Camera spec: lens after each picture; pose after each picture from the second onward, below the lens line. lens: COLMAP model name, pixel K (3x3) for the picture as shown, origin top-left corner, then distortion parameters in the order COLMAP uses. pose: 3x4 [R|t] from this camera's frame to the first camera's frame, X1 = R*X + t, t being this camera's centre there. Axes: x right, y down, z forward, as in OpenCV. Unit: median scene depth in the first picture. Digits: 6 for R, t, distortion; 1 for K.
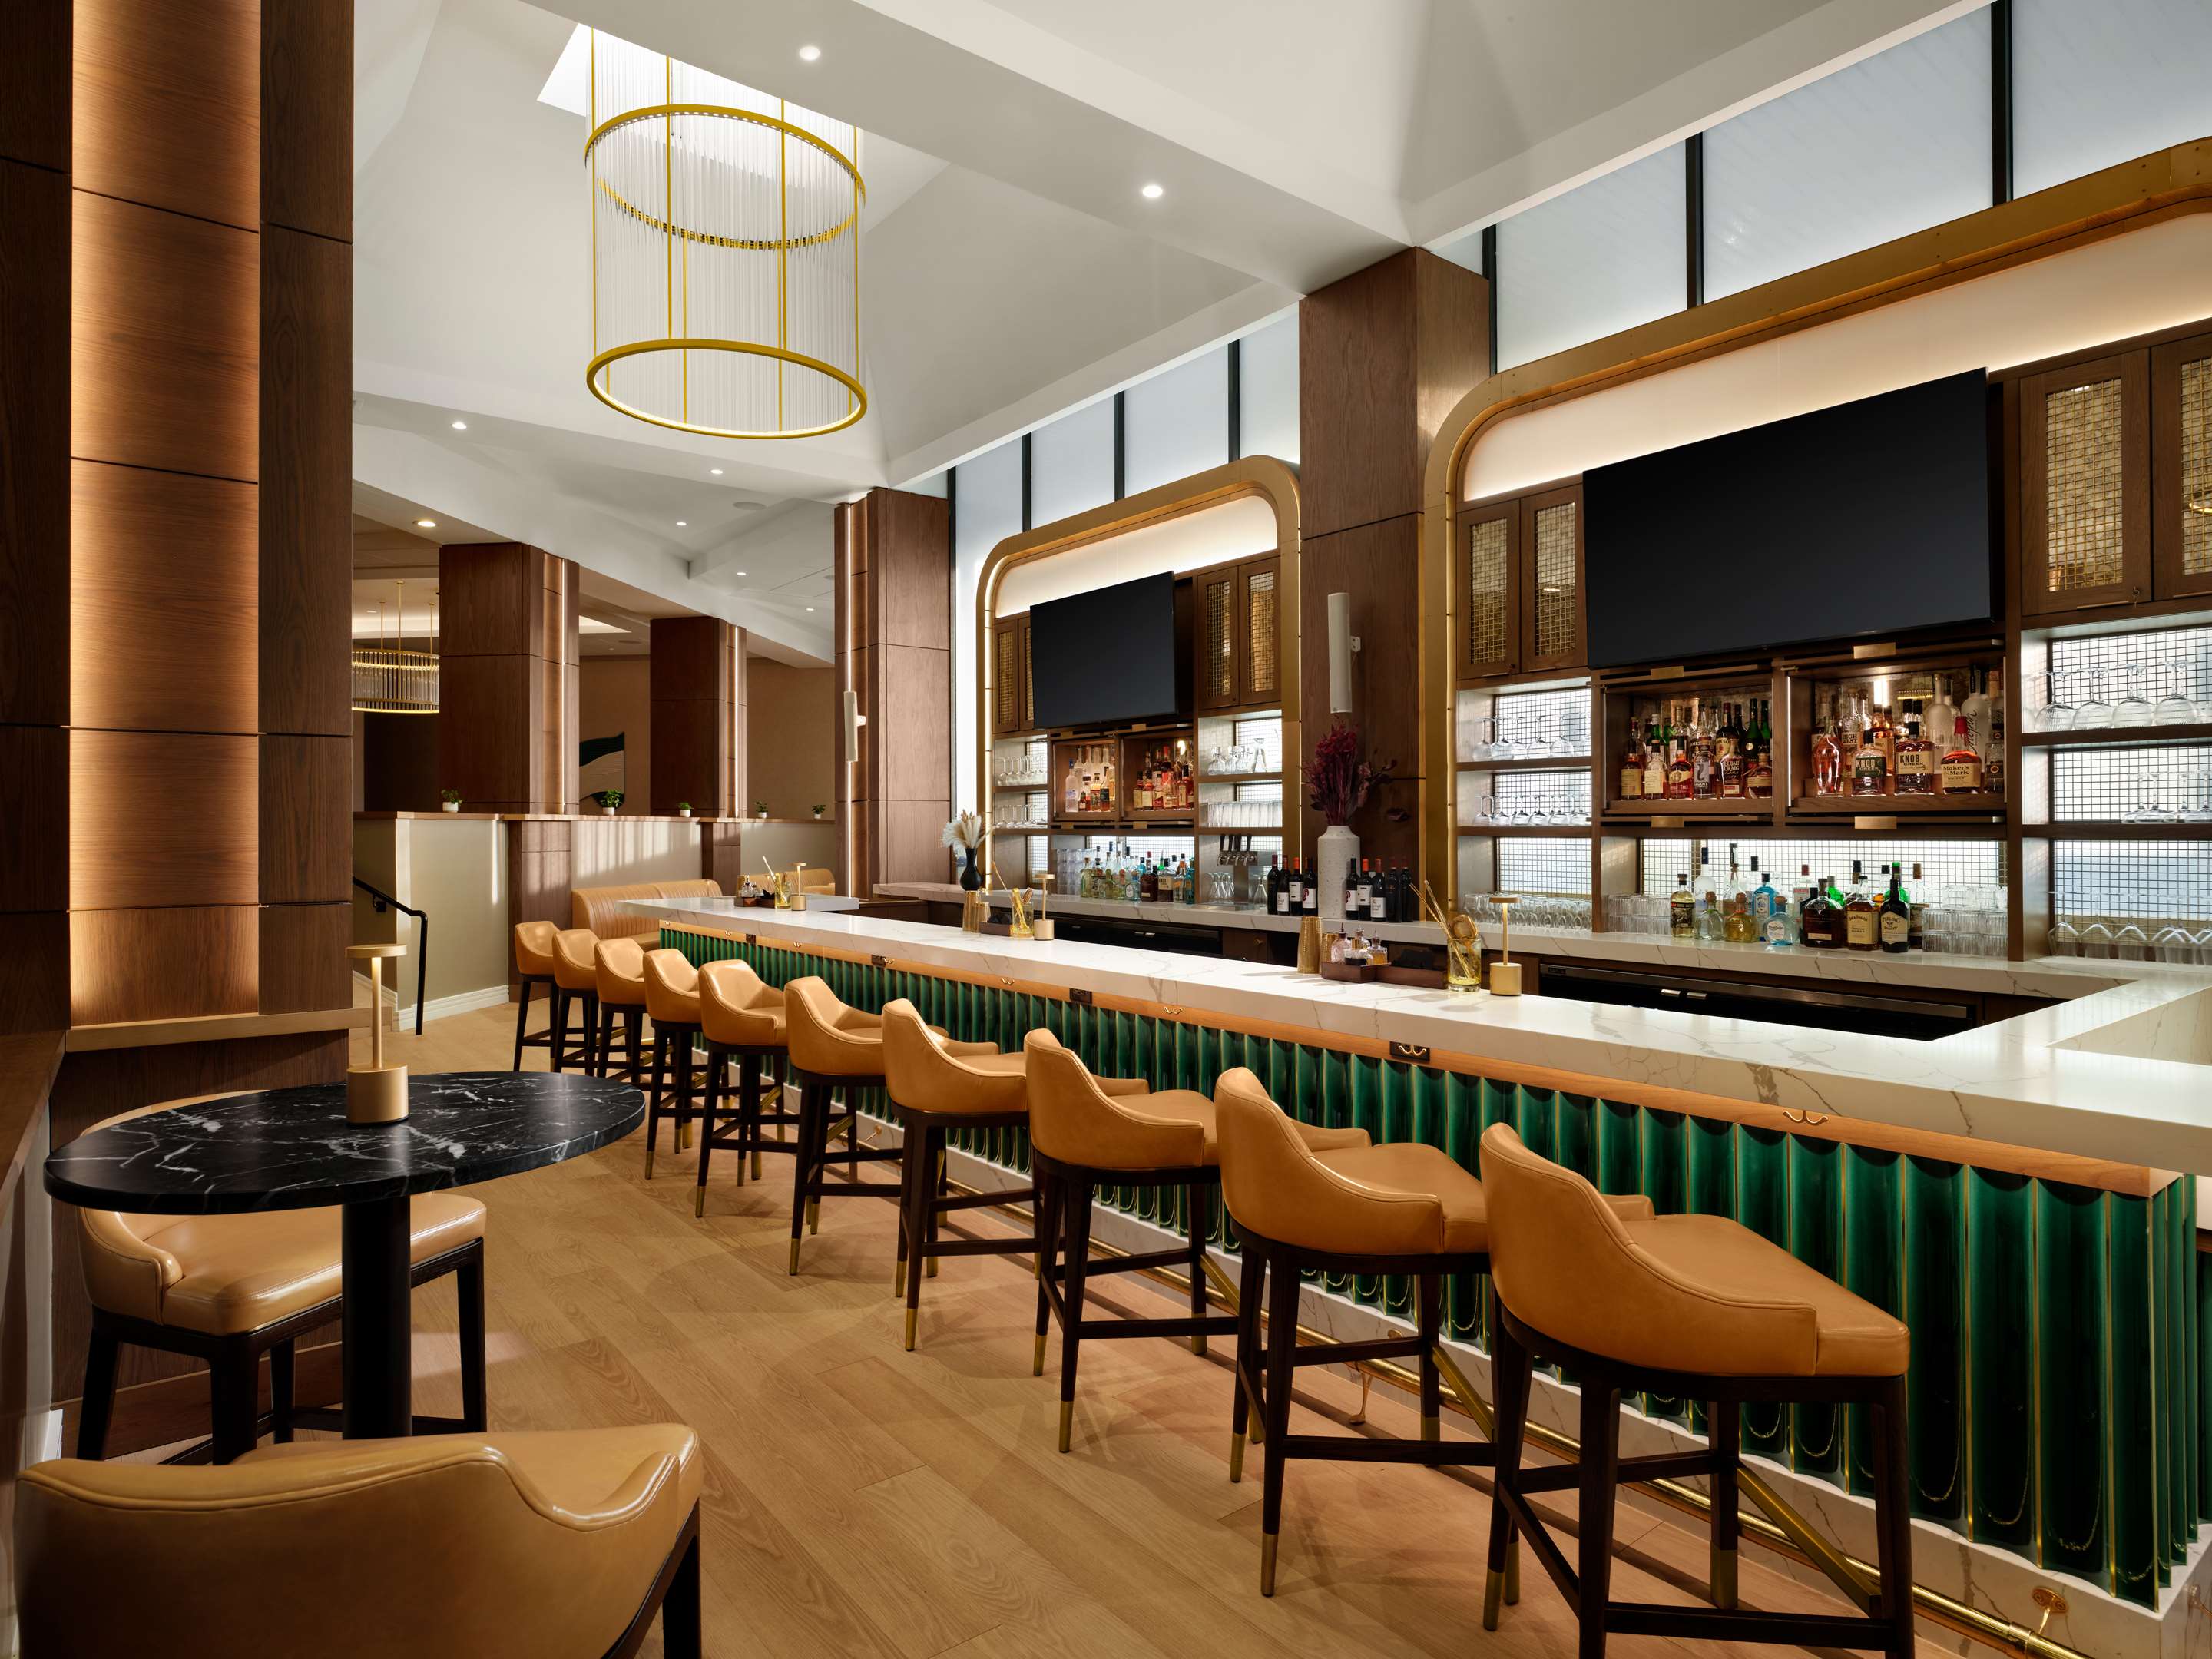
lens RADIAL K [[1246.9, 0, 1099.3], [0, 1246.9, 823.6], [0, 0, 1]] dist [-0.004799, 0.002783]
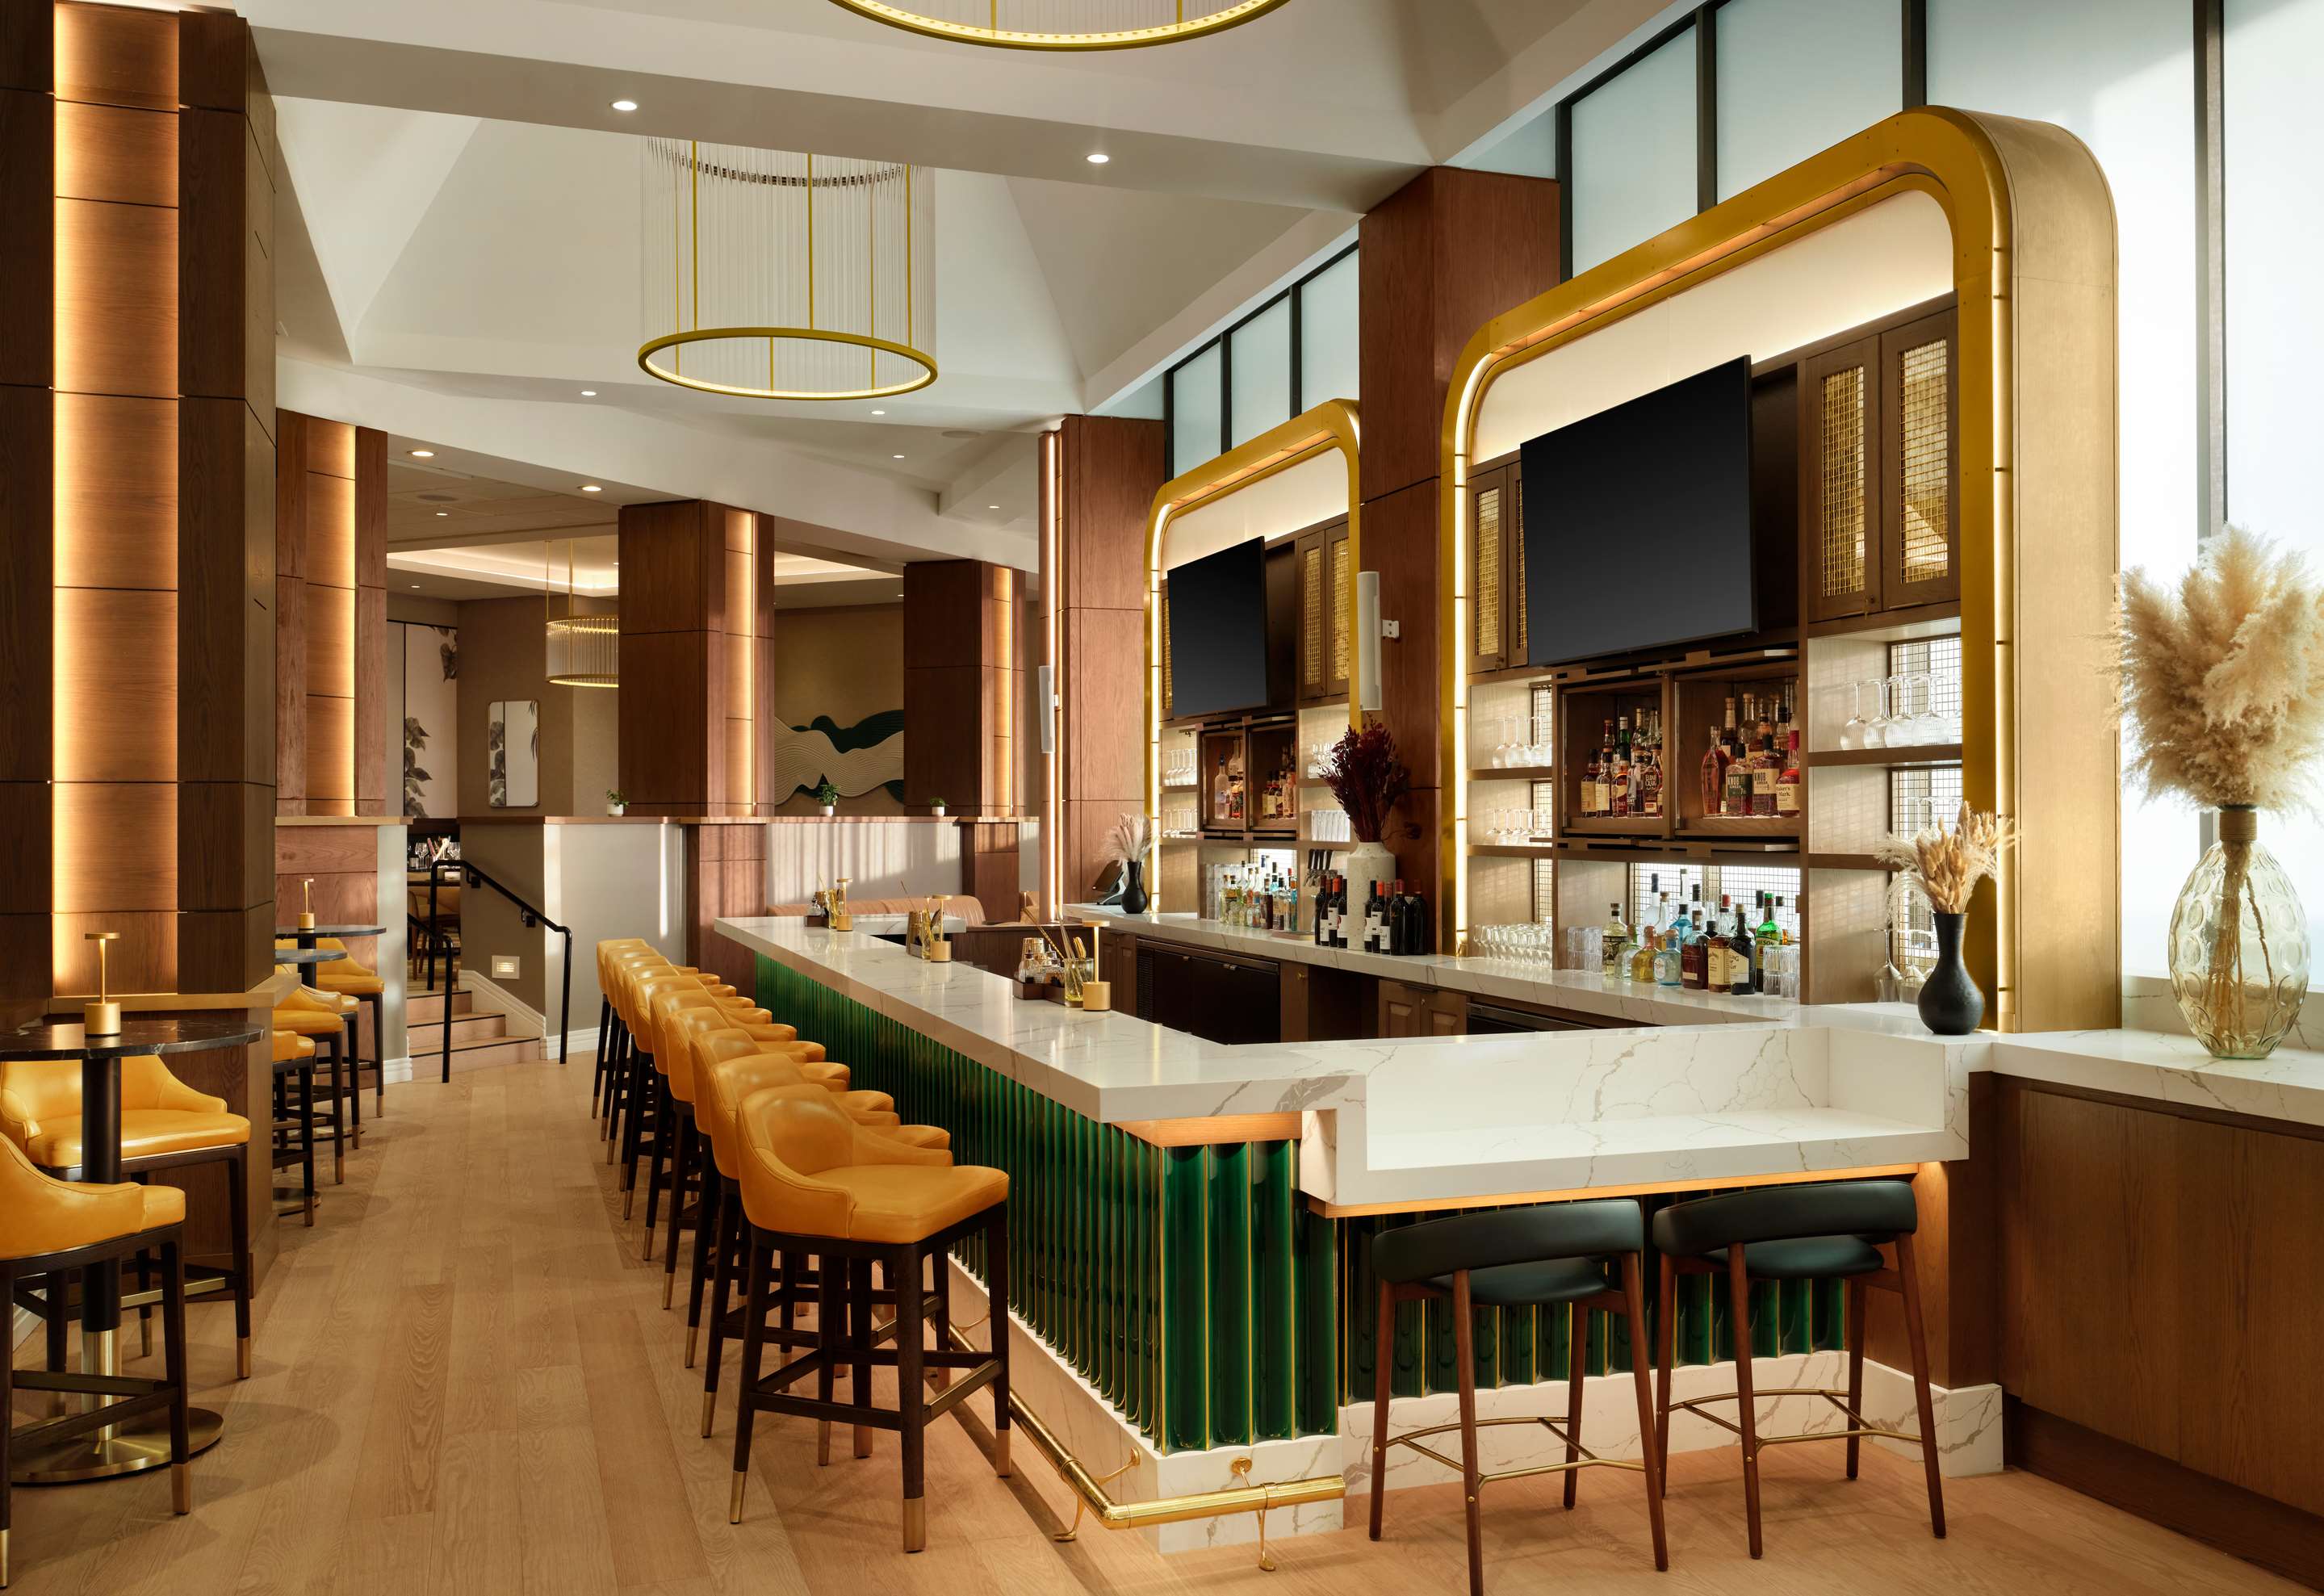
lens RADIAL K [[1944.1, 0, 1168.0], [0, 1944.1, 806.5], [0, 0, 1]] dist [-0.002464, -0.008888]
pose [[0.950589, -0.001993, -0.310445, 0.441042], [0.001052, 0.999994, -0.003200, -0.017476], [0.310449, 0.002715, 0.950586, -0.290791]]
